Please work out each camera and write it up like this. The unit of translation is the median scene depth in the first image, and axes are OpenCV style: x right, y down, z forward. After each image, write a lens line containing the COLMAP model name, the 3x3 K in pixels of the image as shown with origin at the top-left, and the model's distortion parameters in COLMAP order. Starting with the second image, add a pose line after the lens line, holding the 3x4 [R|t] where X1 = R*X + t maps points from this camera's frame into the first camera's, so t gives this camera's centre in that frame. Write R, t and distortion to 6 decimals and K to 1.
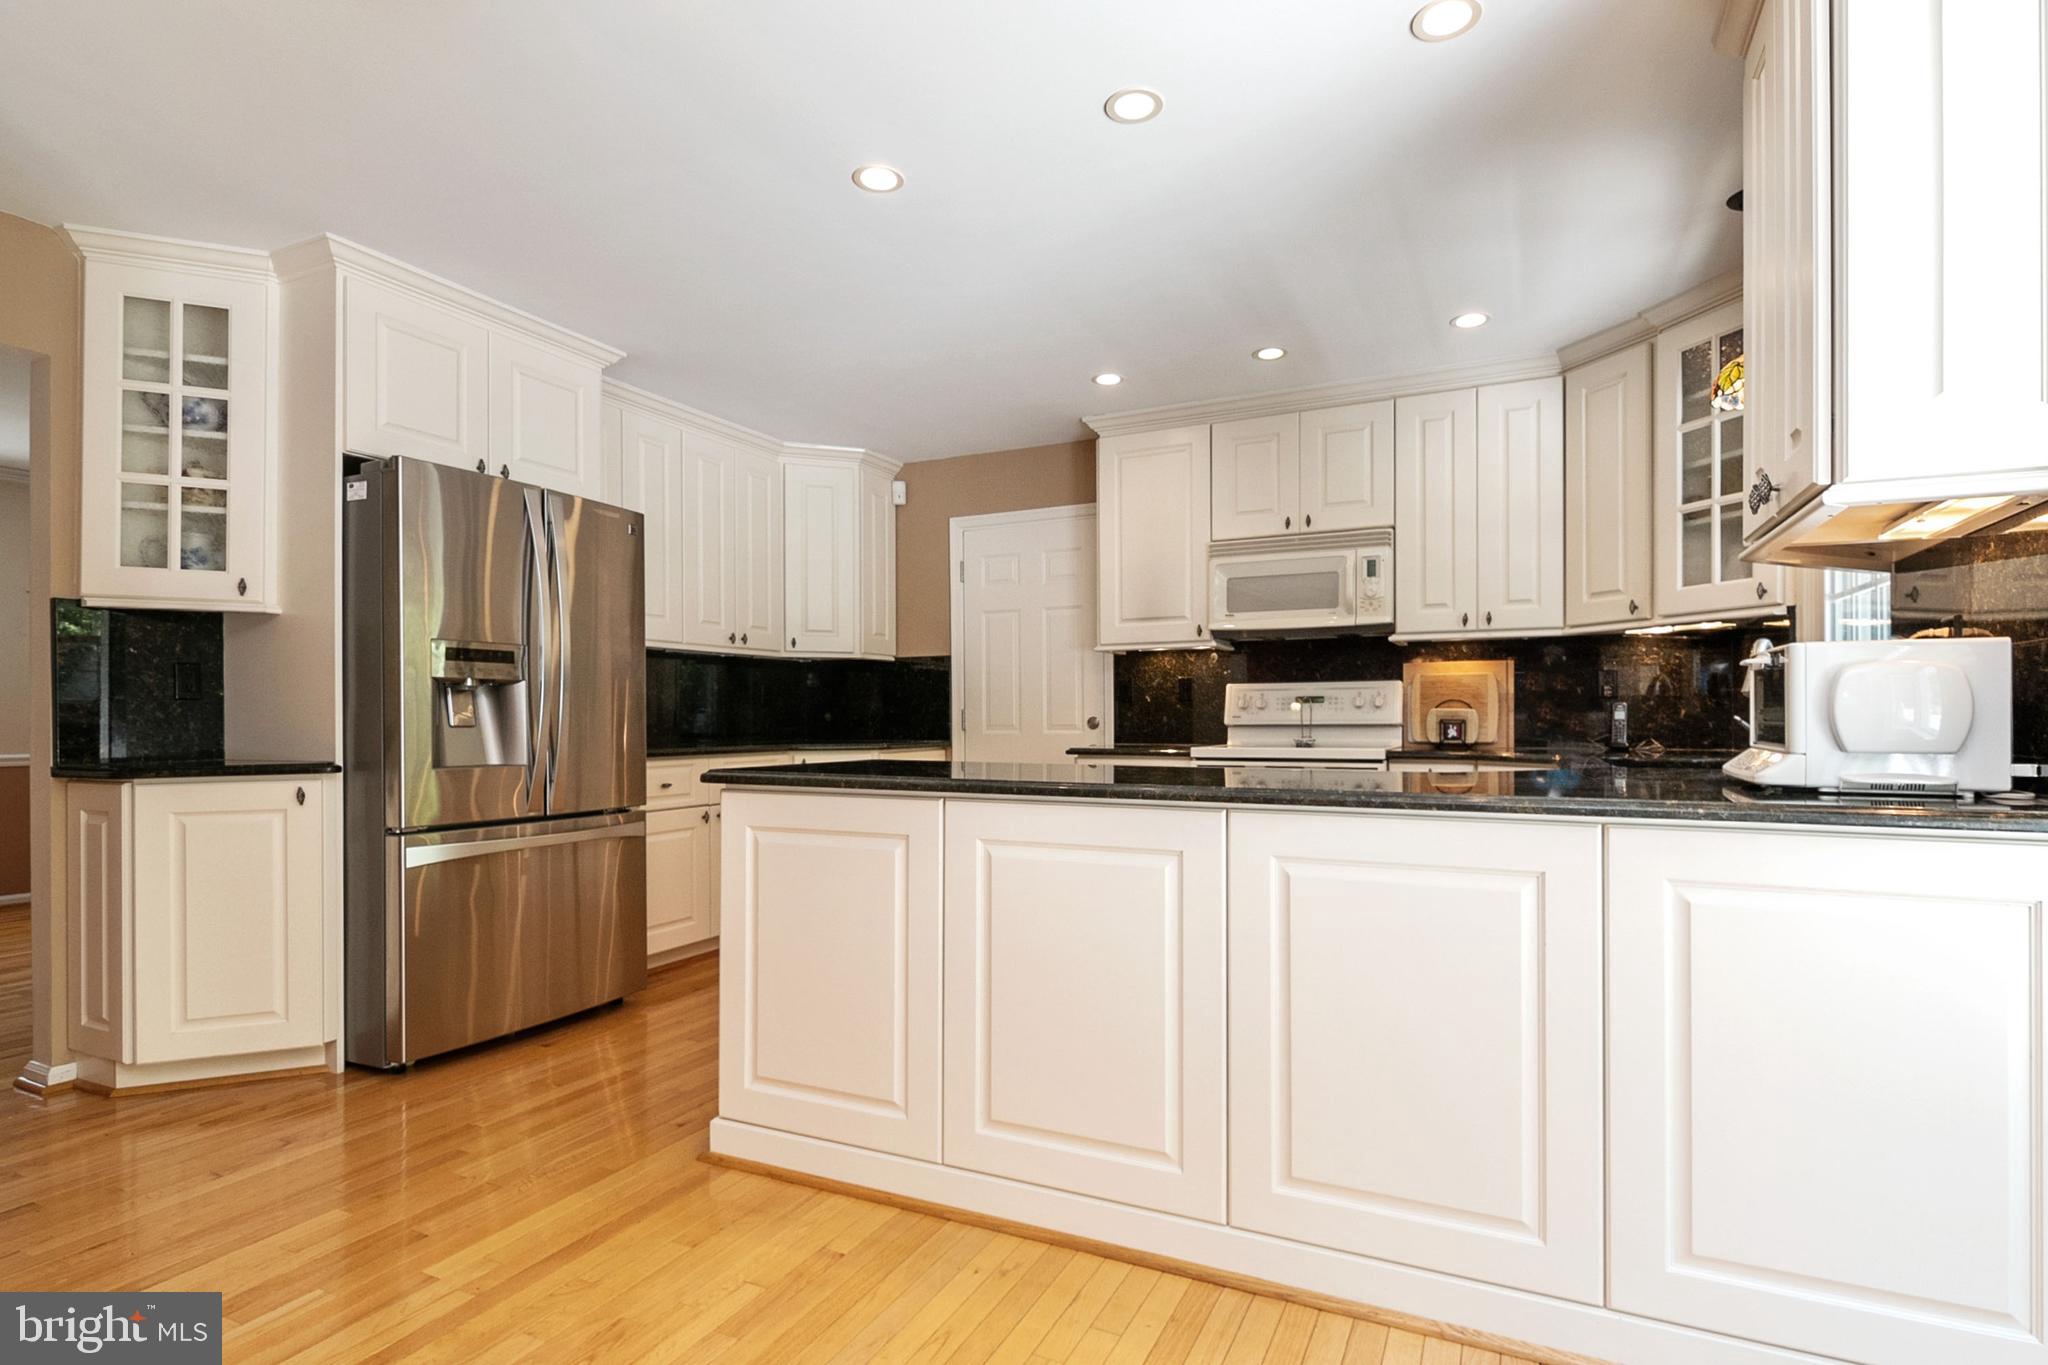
lens RADIAL K [[1009.4, 0, 1024.9], [0, 1009.4, 736.3], [0, 0, 1]] dist [-0.000087, -0.000332]
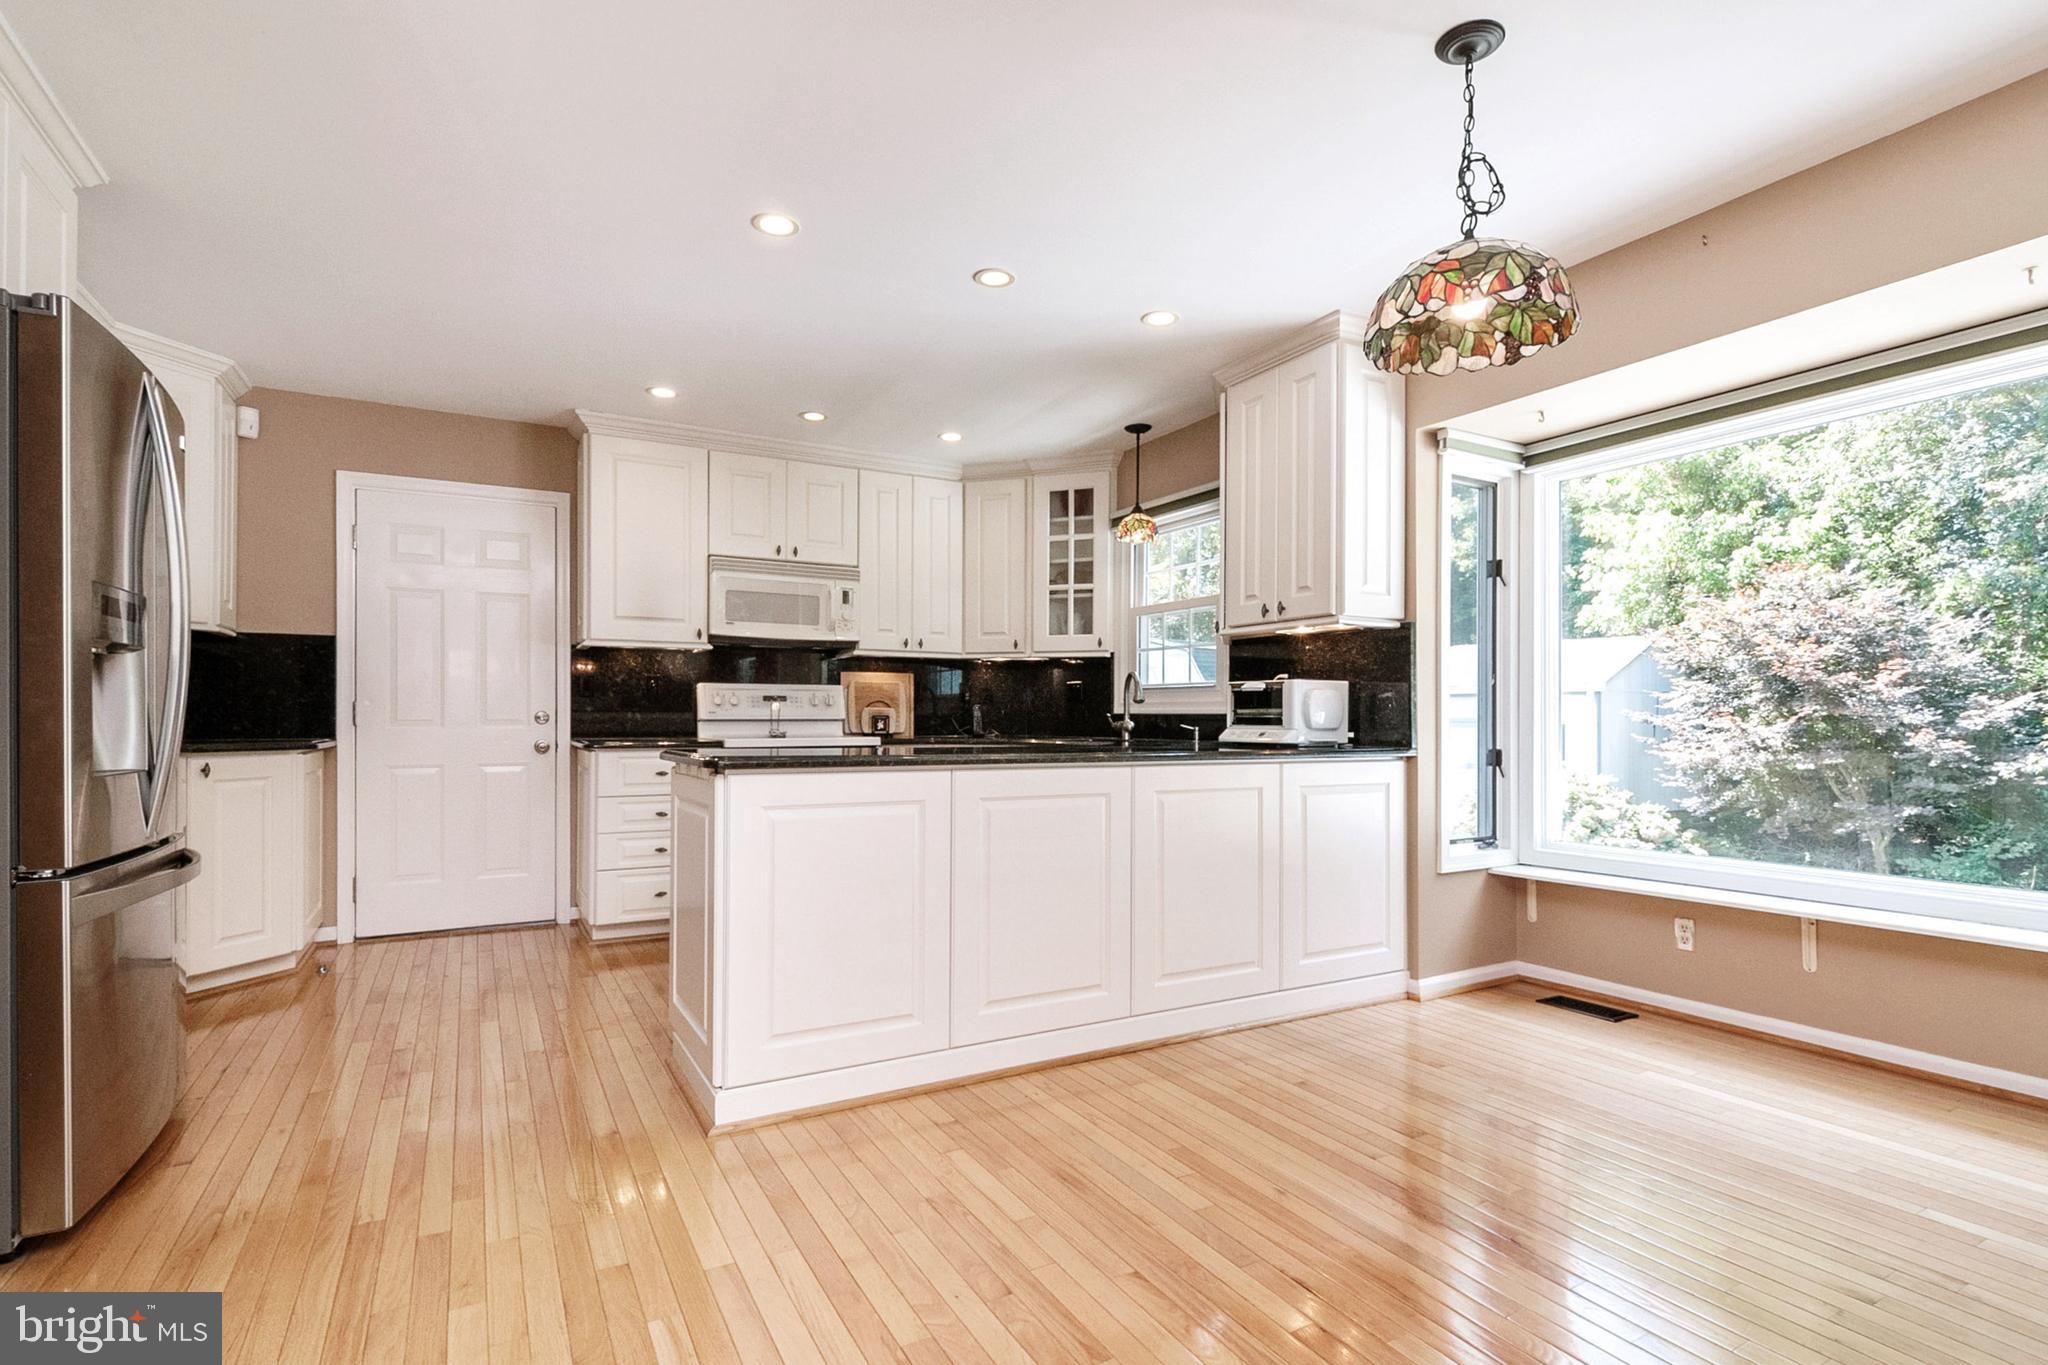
lens RADIAL K [[1000.6, 0, 1033.0], [0, 1000.6, 706.9], [0, 0, 1]] dist [-0.002108, -0.001138]
pose [[0.570169, 0.015392, 0.821384, -0.547046], [0.009946, 0.999622, -0.025636, 0.007407], [-0.821468, 0.022787, 0.569800, 0.083348]]
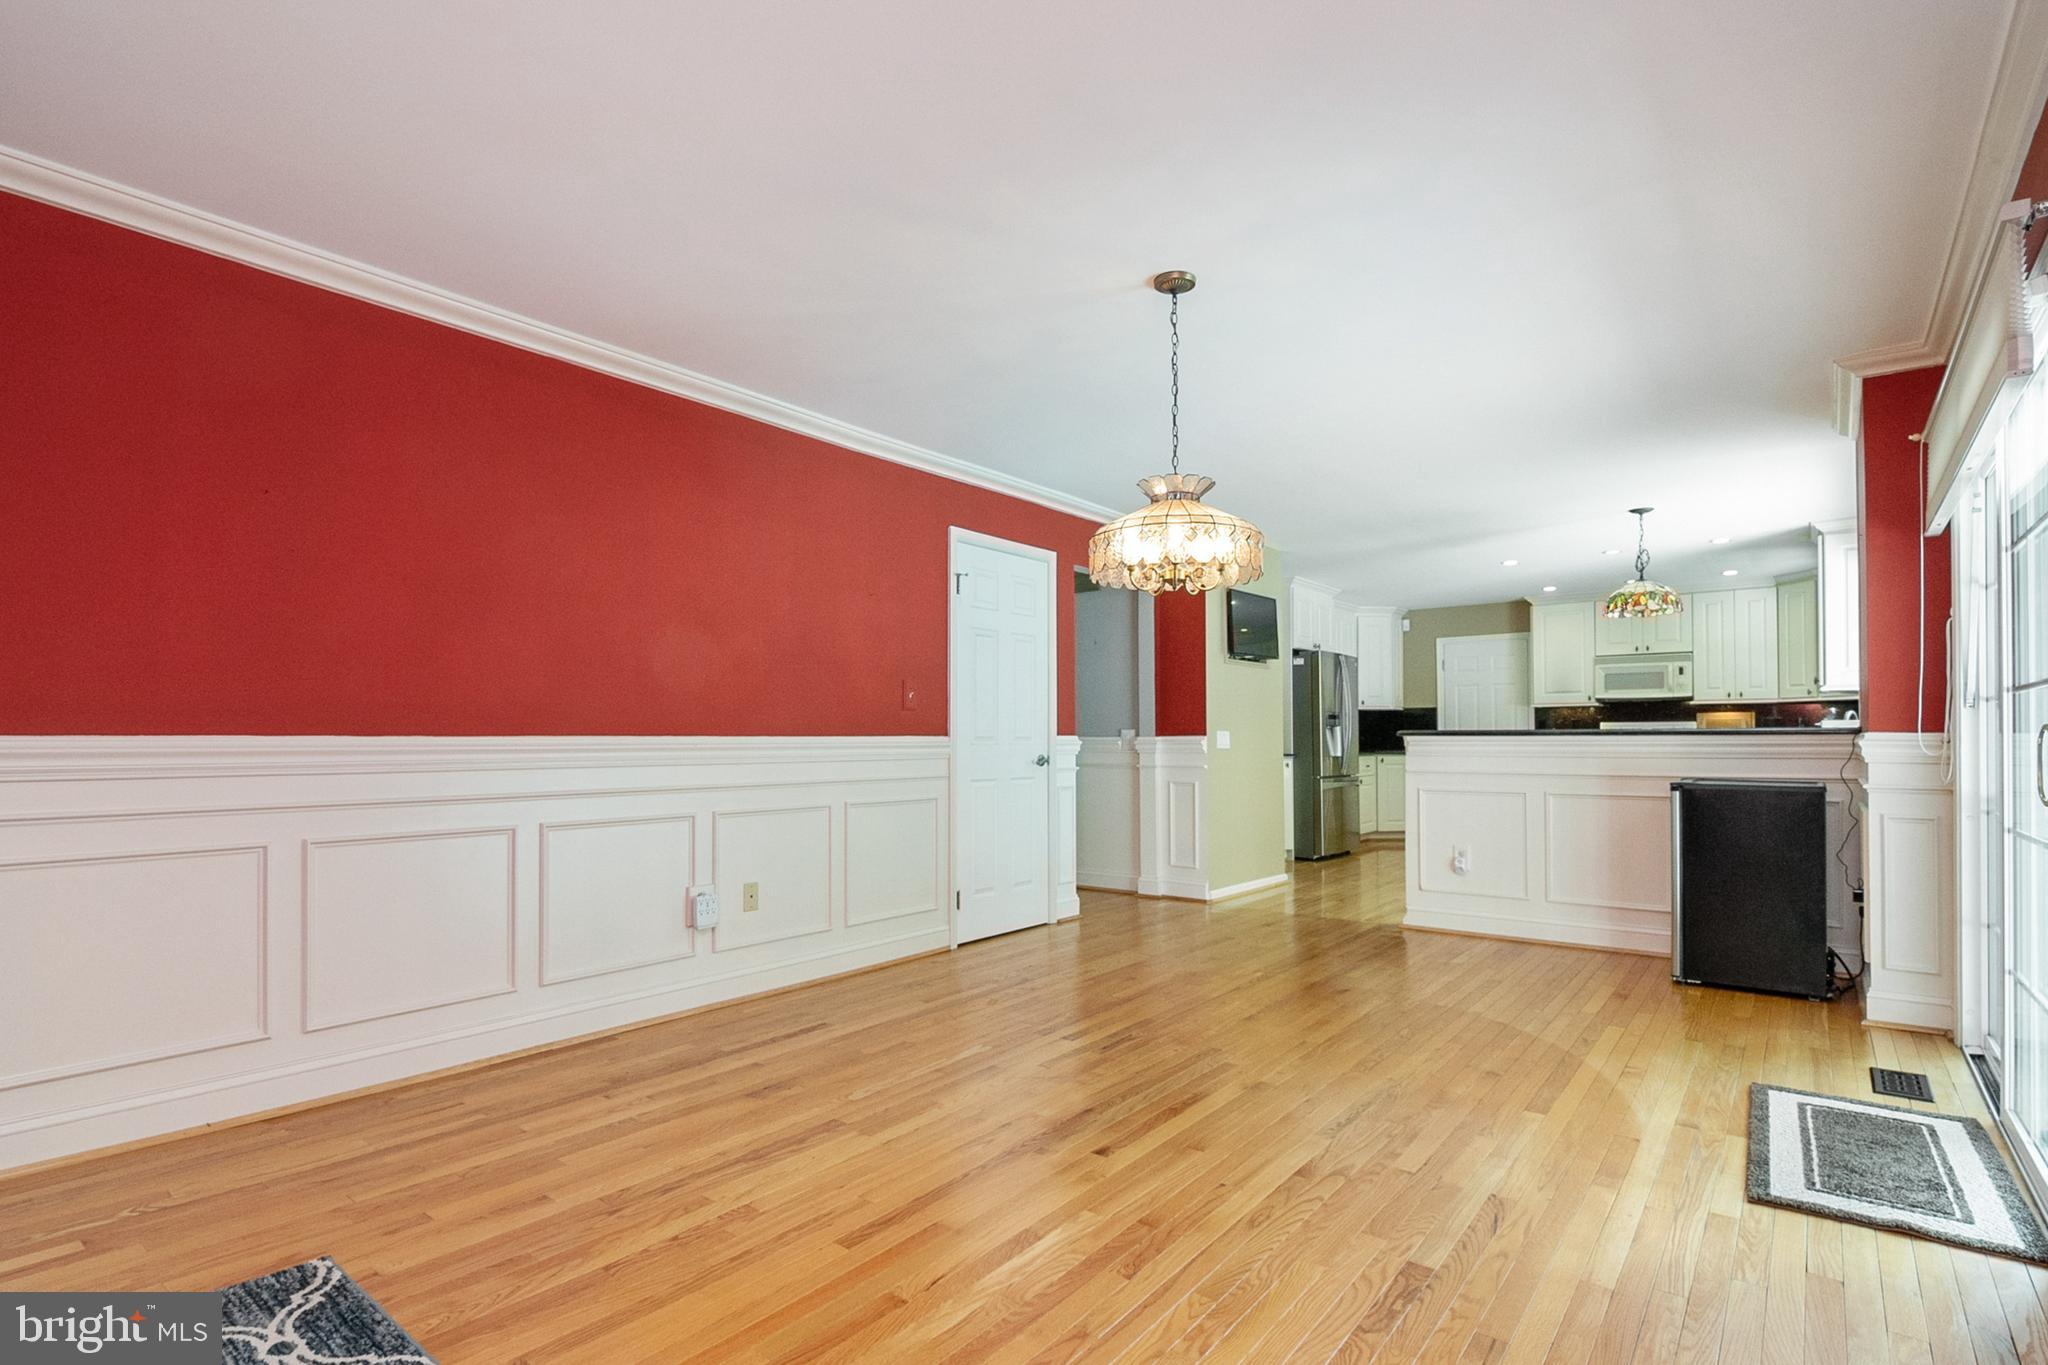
lens RADIAL K [[1009.4, 0, 1024.9], [0, 1009.4, 736.3], [0, 0, 1]] dist [-0.000087, -0.000332]
pose [[0.977860, 0.000103, -0.209260, -0.576822], [-0.004164, 0.999811, -0.018969, 0.022424], [0.209219, 0.019420, 0.977676, -1.402963]]
